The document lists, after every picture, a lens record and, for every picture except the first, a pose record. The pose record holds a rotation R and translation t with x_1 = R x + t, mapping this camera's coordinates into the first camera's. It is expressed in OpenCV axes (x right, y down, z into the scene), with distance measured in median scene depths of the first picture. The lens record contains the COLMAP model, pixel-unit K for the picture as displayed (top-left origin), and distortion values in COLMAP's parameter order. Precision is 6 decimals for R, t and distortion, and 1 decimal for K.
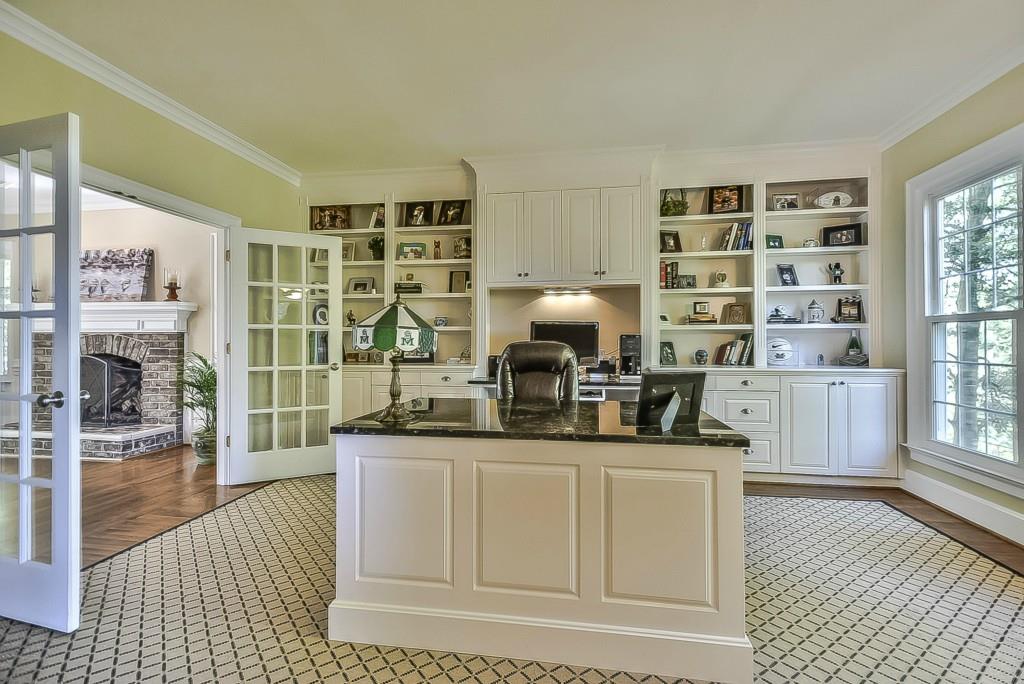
lens RADIAL K [[457.9, 0, 515.9], [0, 457.9, 343.7], [0, 0, 1]] dist [-0.010541, 0.002169]
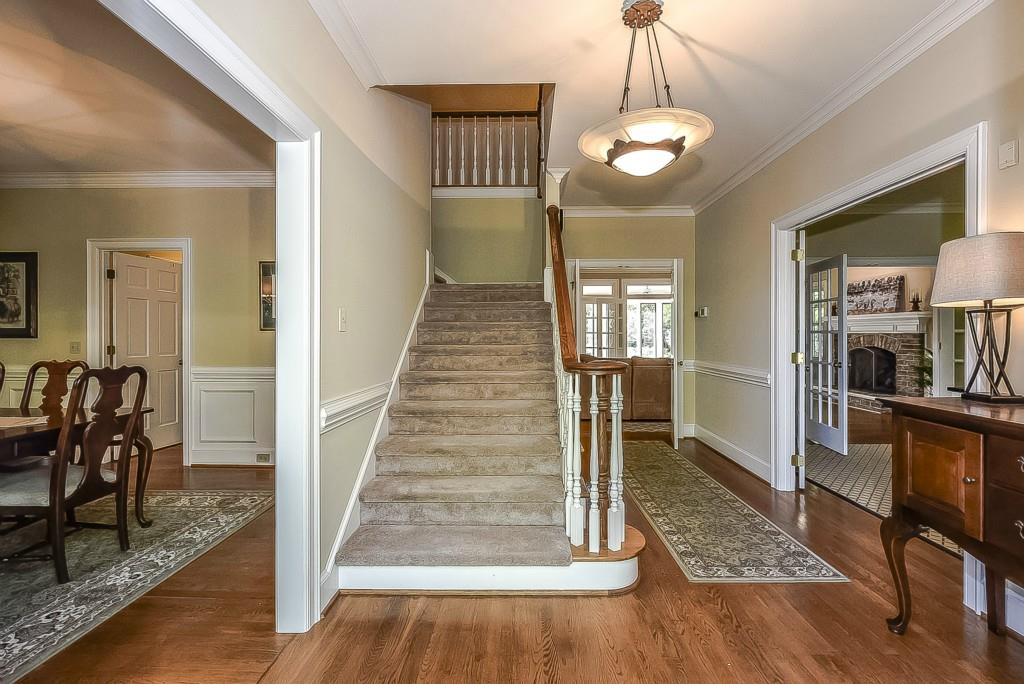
lens RADIAL K [[457.9, 0, 516.7], [0, 457.9, 335.2], [0, 0, 1]] dist [-0.010541, 0.002169]
pose [[0.138630, -0.004960, -0.990332, 0.476809], [0.003166, 0.999985, -0.004565, -0.014915], [0.990339, -0.002503, 0.138644, -0.431486]]
